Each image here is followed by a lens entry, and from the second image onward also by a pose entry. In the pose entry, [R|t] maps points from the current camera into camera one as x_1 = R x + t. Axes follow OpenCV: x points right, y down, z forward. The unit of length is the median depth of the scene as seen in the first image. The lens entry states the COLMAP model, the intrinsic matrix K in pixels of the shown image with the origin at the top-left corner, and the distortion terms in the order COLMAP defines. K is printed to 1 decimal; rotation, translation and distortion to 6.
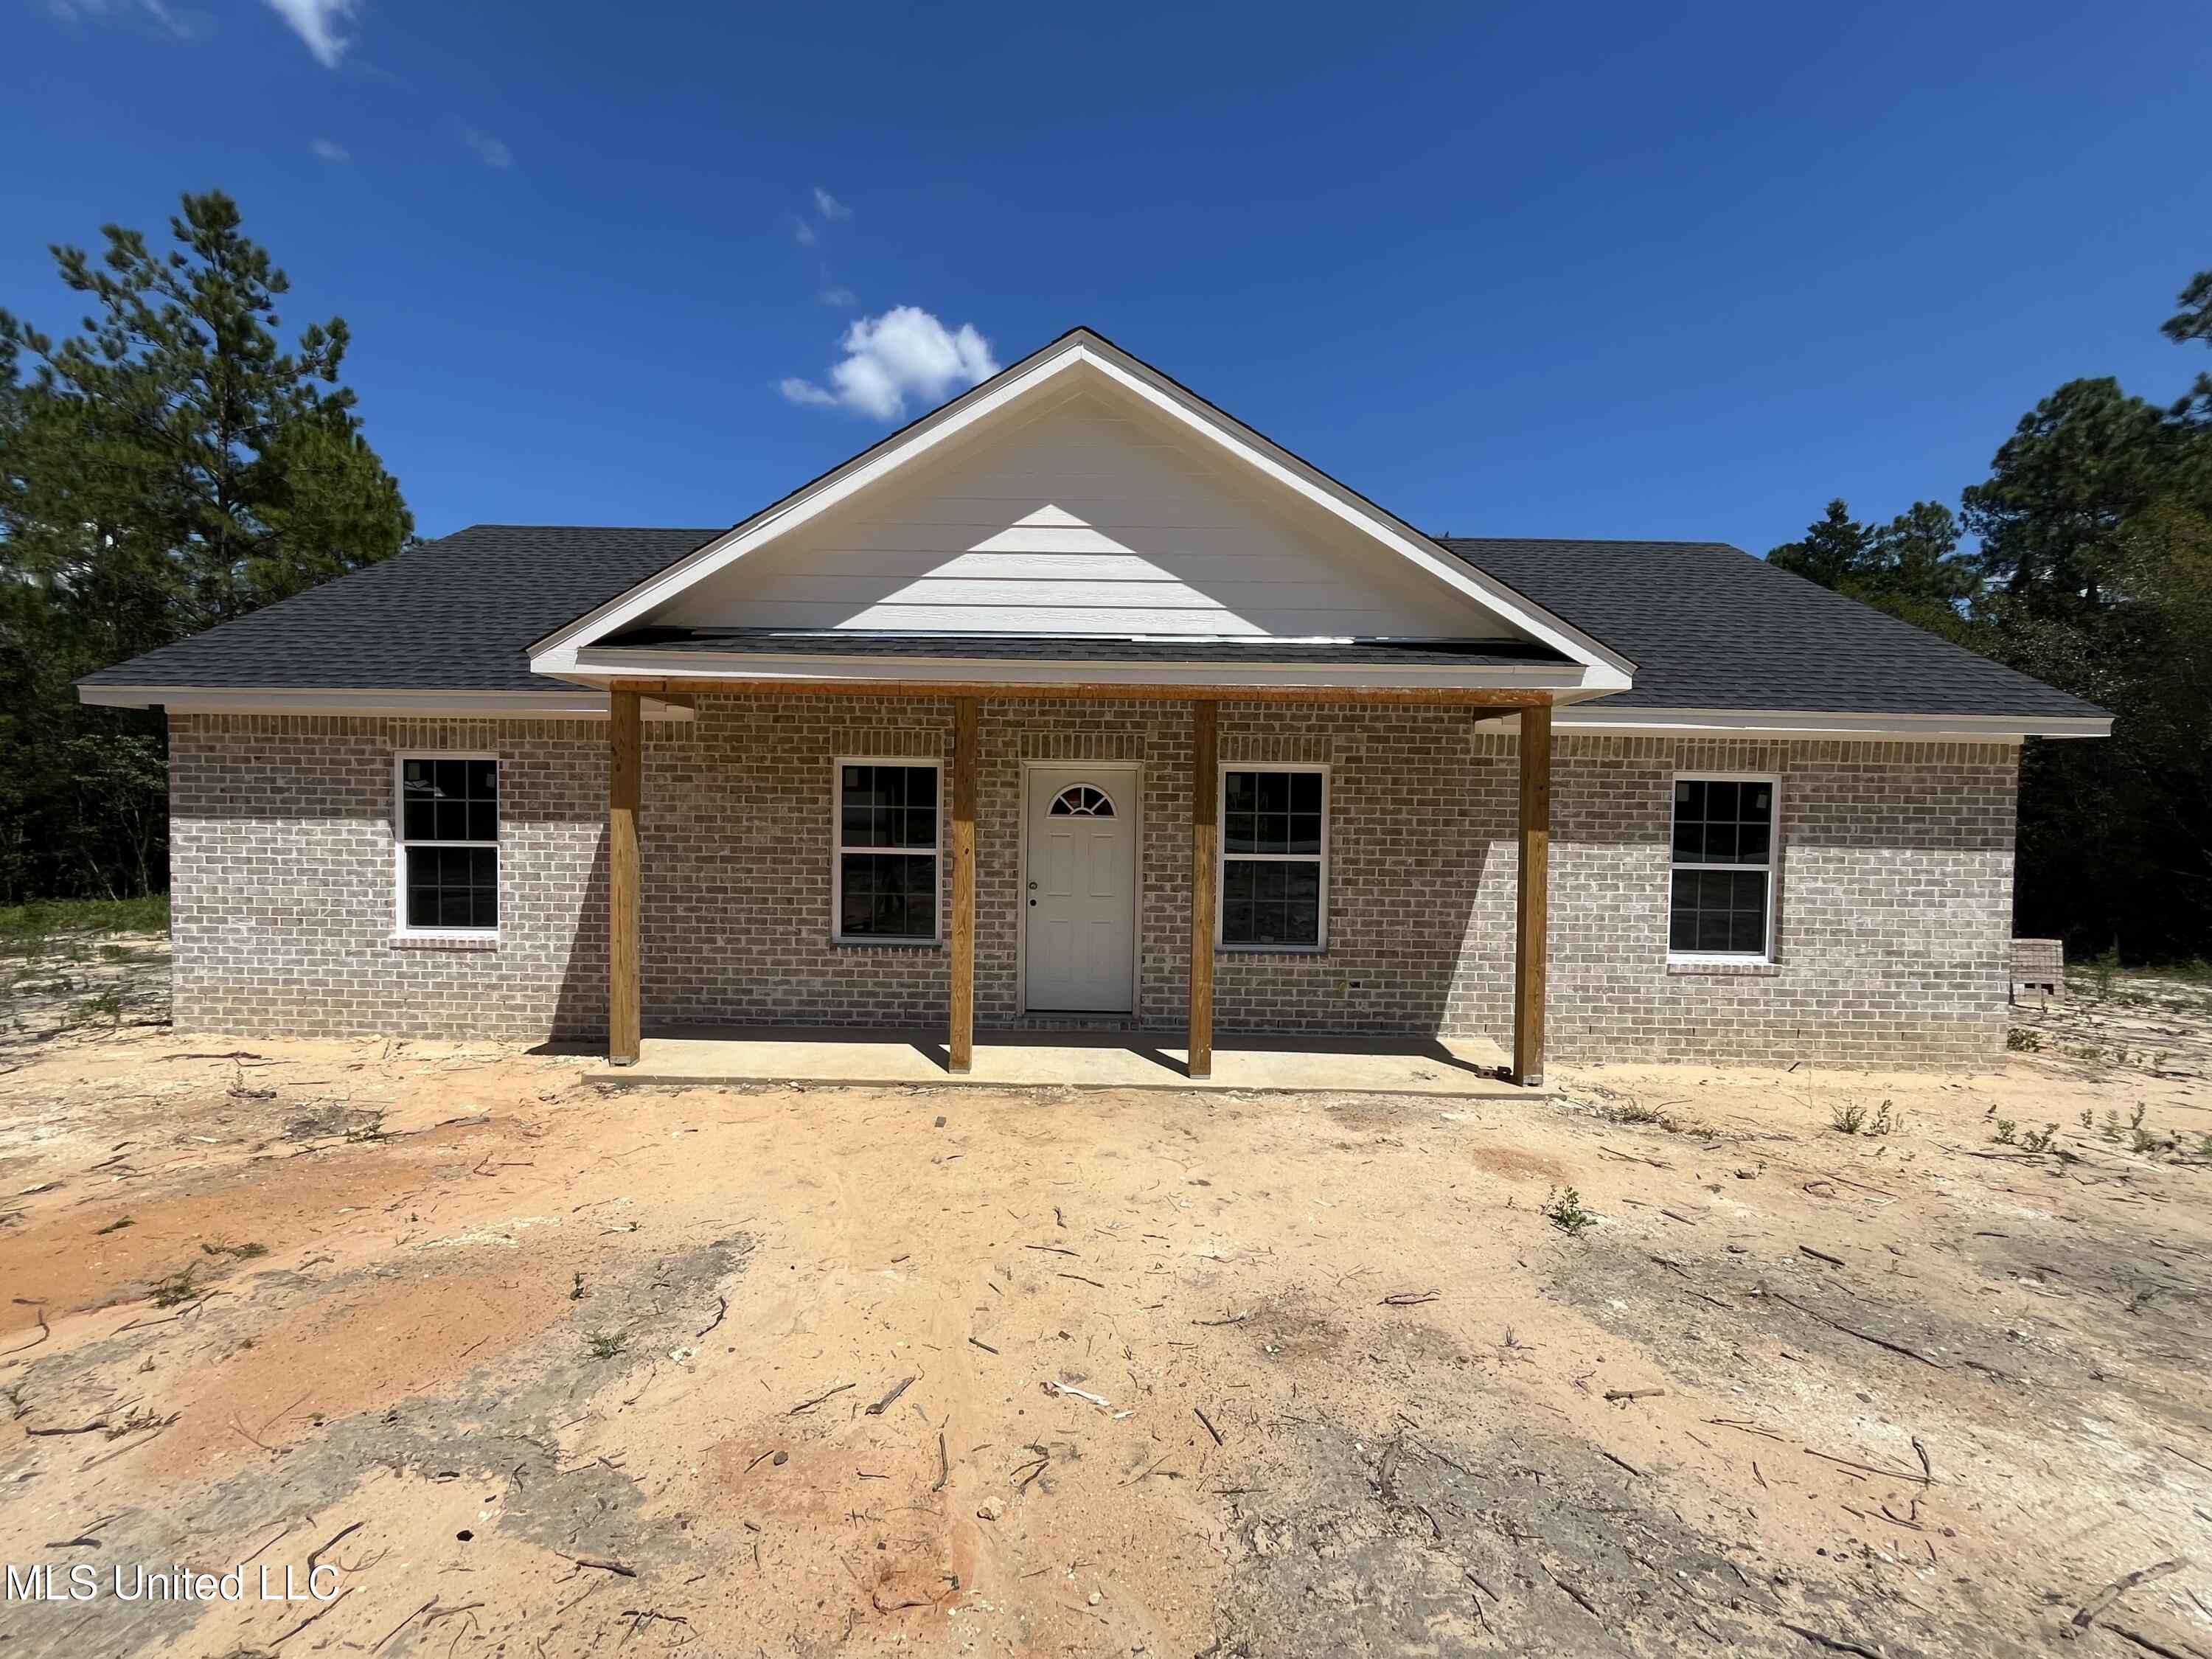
lens RADIAL K [[893.8, 0, 1096.1], [0, 893.8, 829.5], [0, 0, 1]] dist [-0.002676, 0.000168]
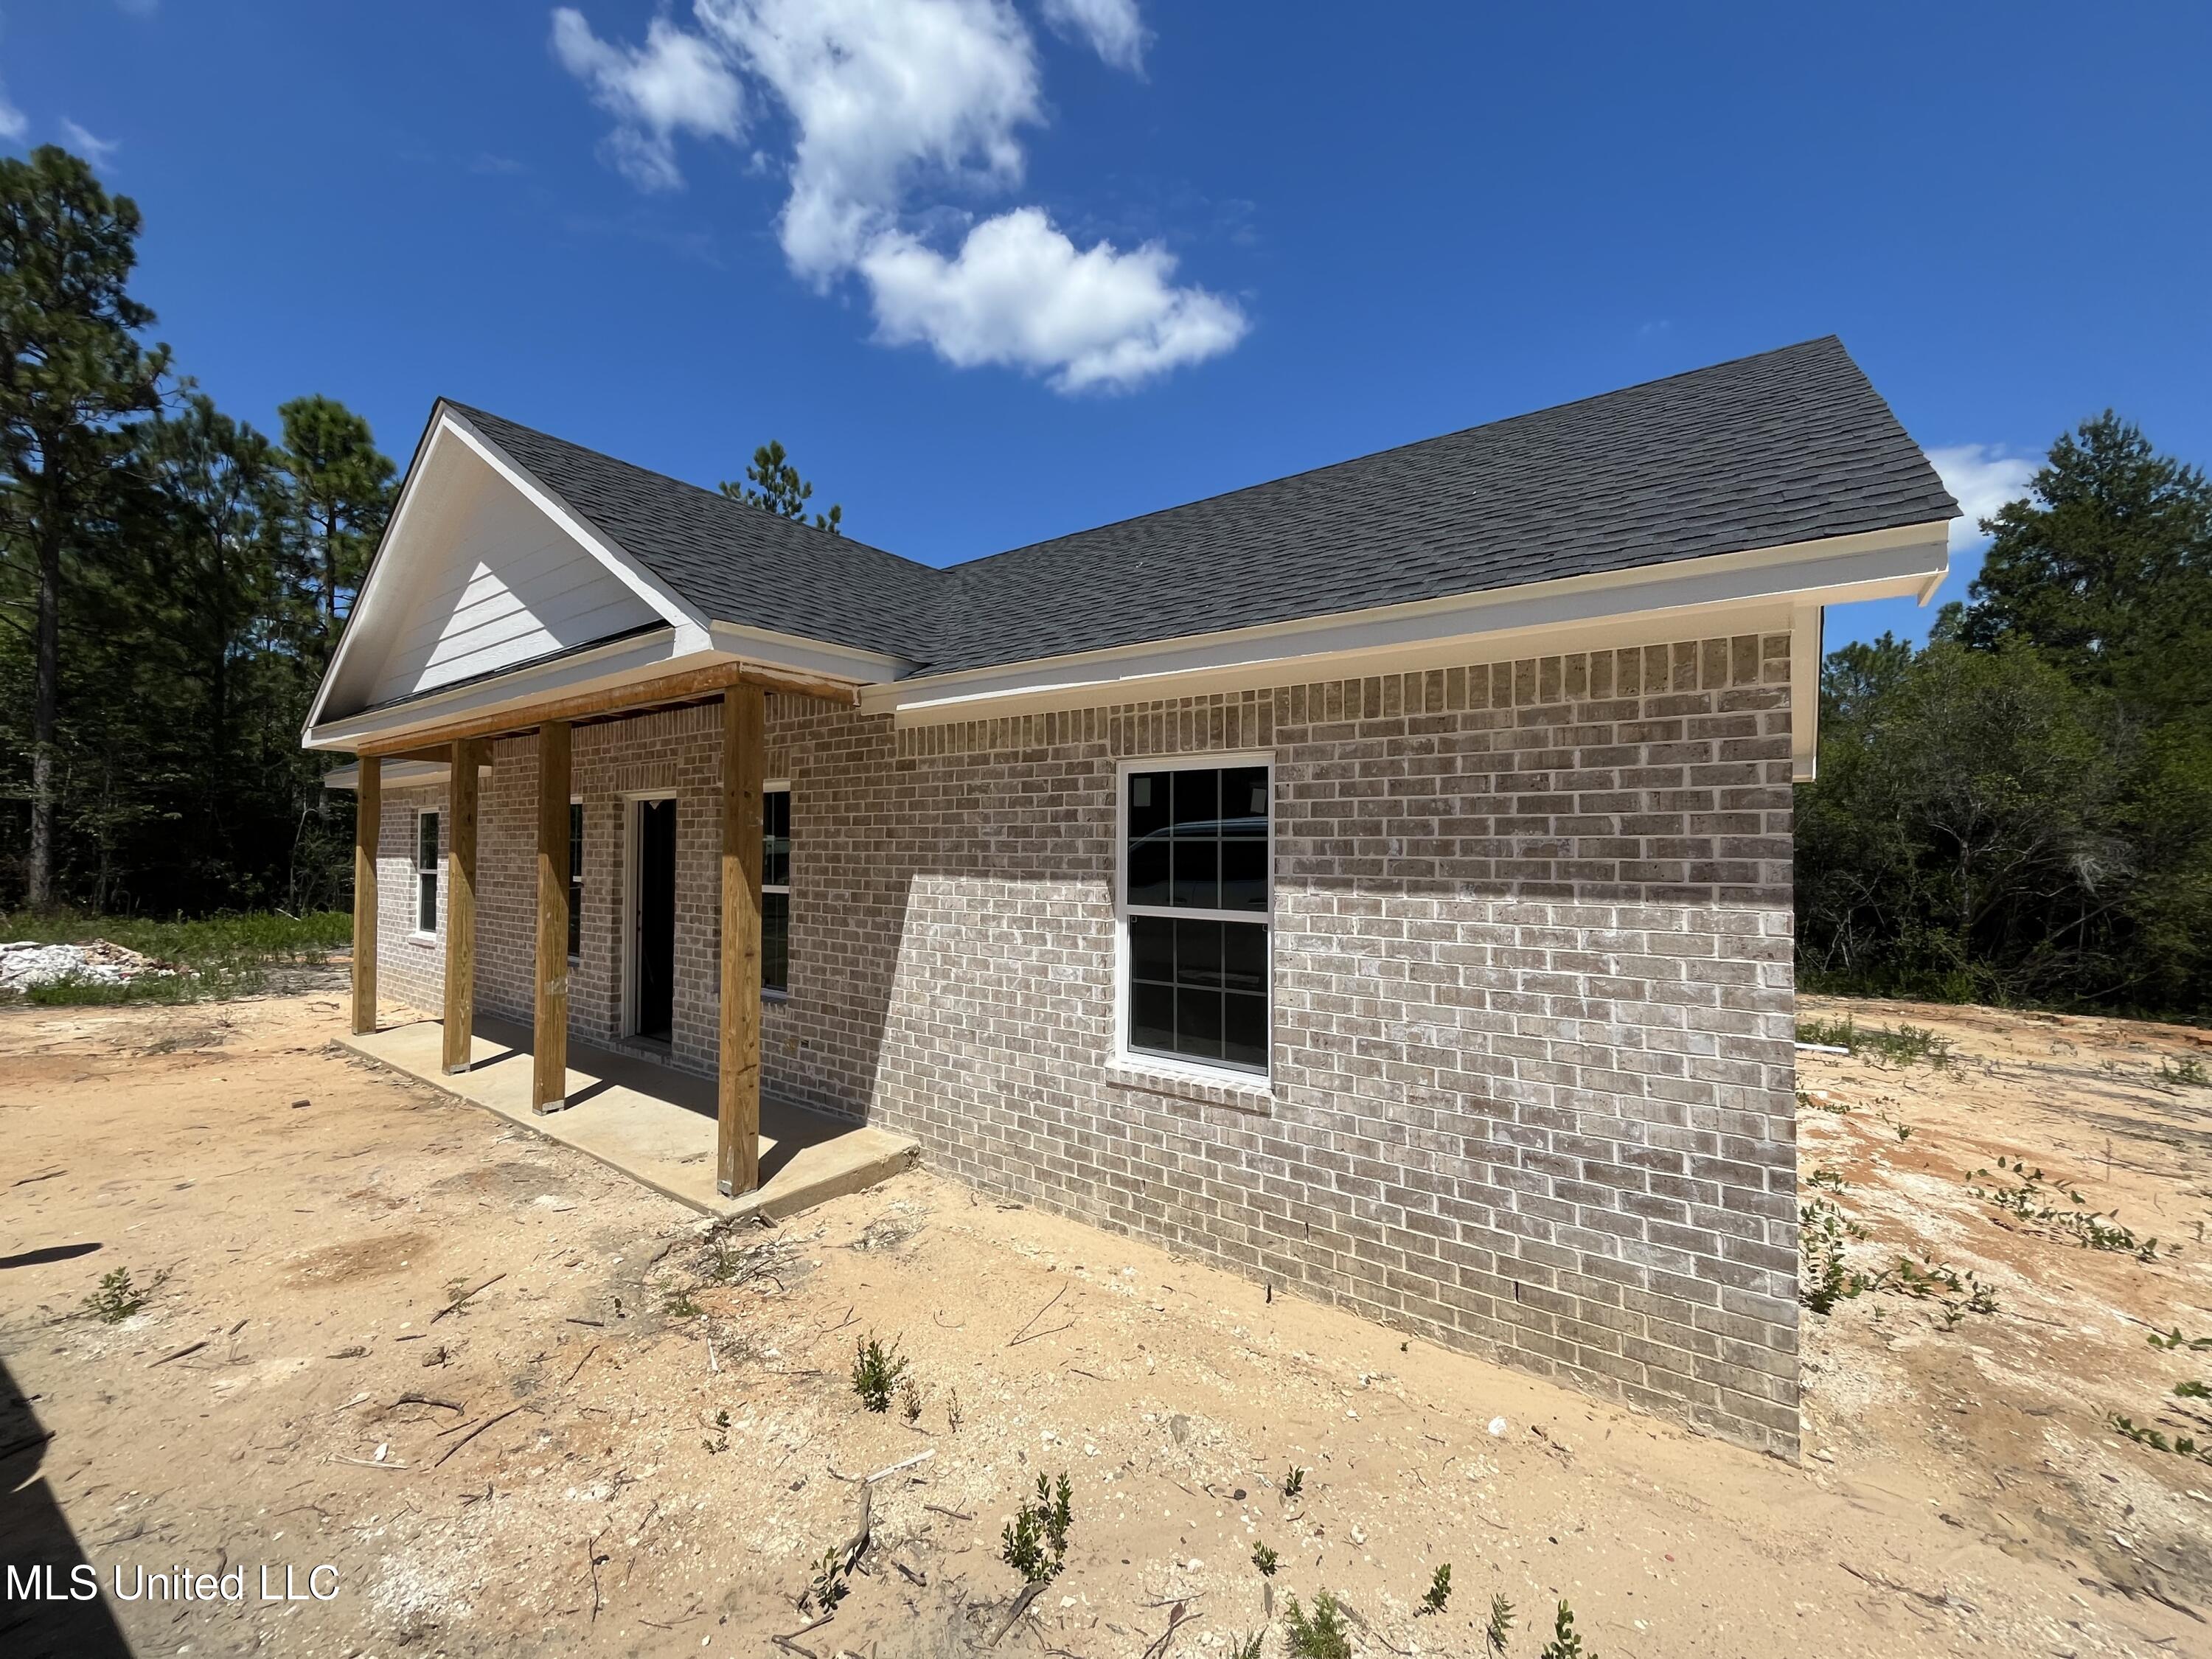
lens RADIAL K [[893.8, 0, 1106.5], [0, 893.8, 829.5], [0, 0, 1]] dist [-0.002676, 0.000168]
pose [[0.809012, -0.025954, -0.587218, 1.009629], [-0.006925, 0.998534, -0.053674, 0.018378], [0.587751, 0.047490, 0.807647, 0.487544]]
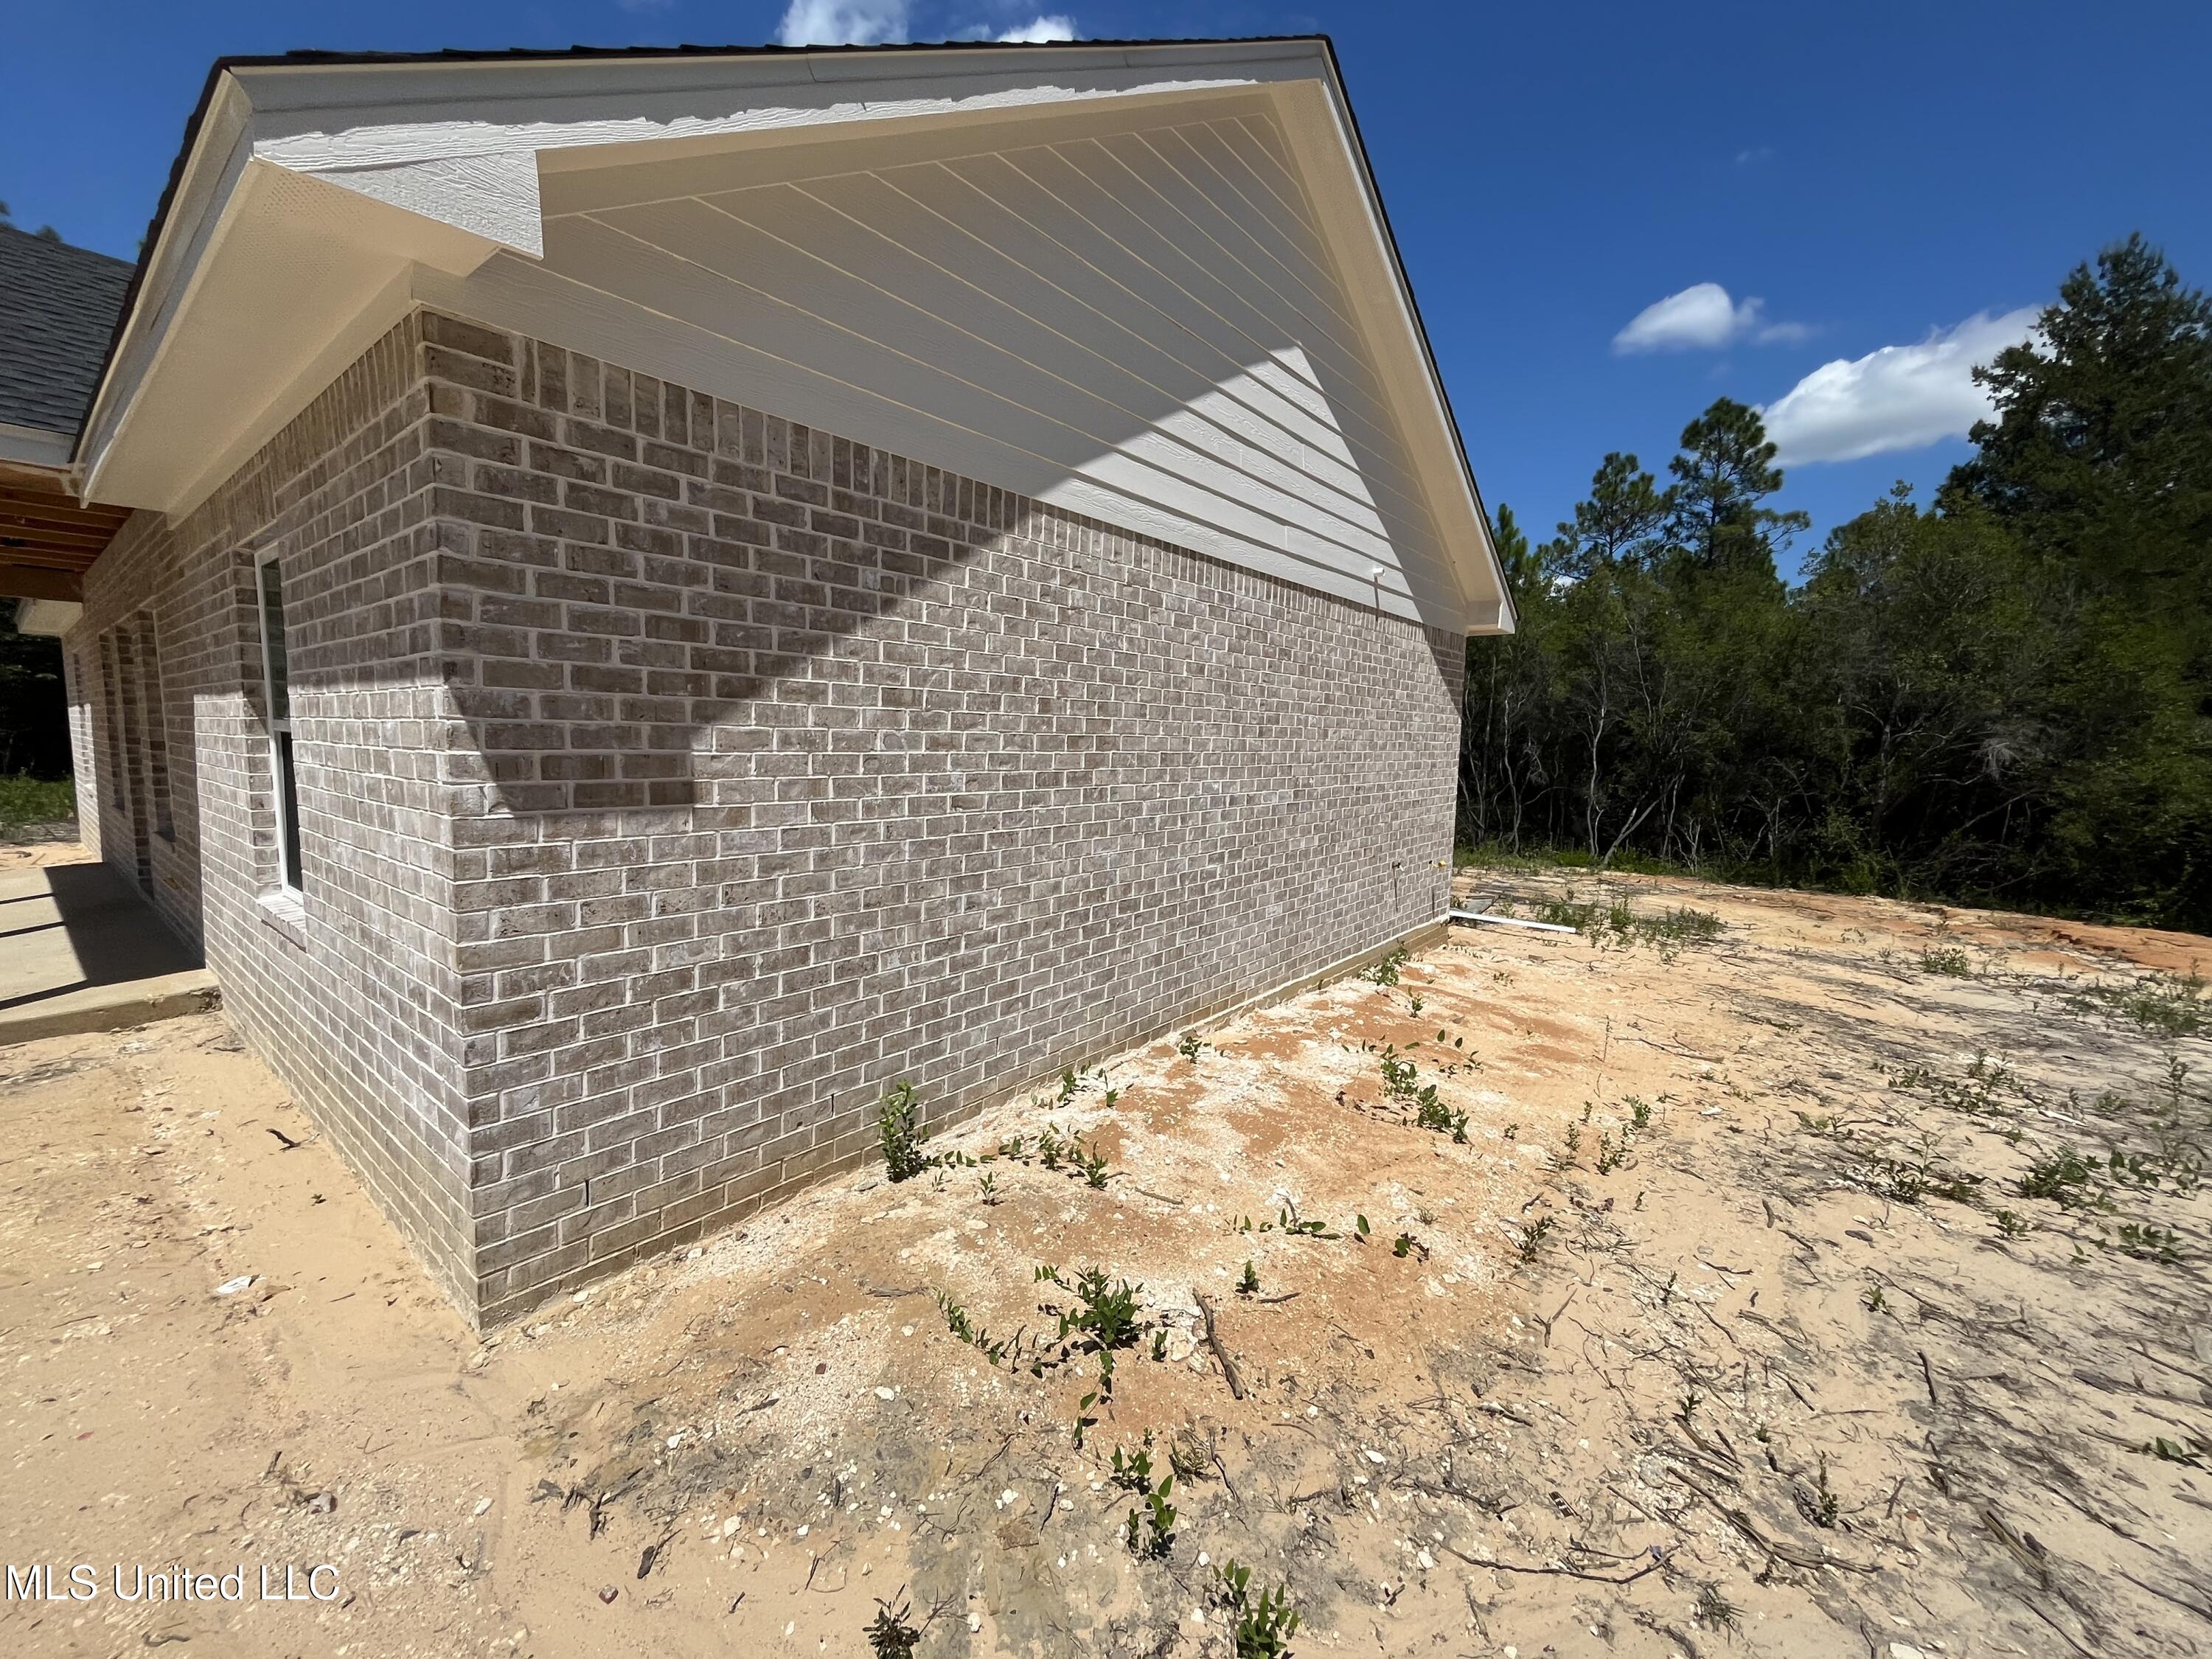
lens RADIAL K [[893.8, 0, 1101.0], [0, 893.8, 825.5], [0, 0, 1]] dist [-0.002676, 0.000168]
pose [[0.787926, 0.059606, -0.612878, 1.370710], [-0.021438, 0.997356, 0.069438, 0.050979], [0.615396, -0.041573, 0.787121, 0.857737]]
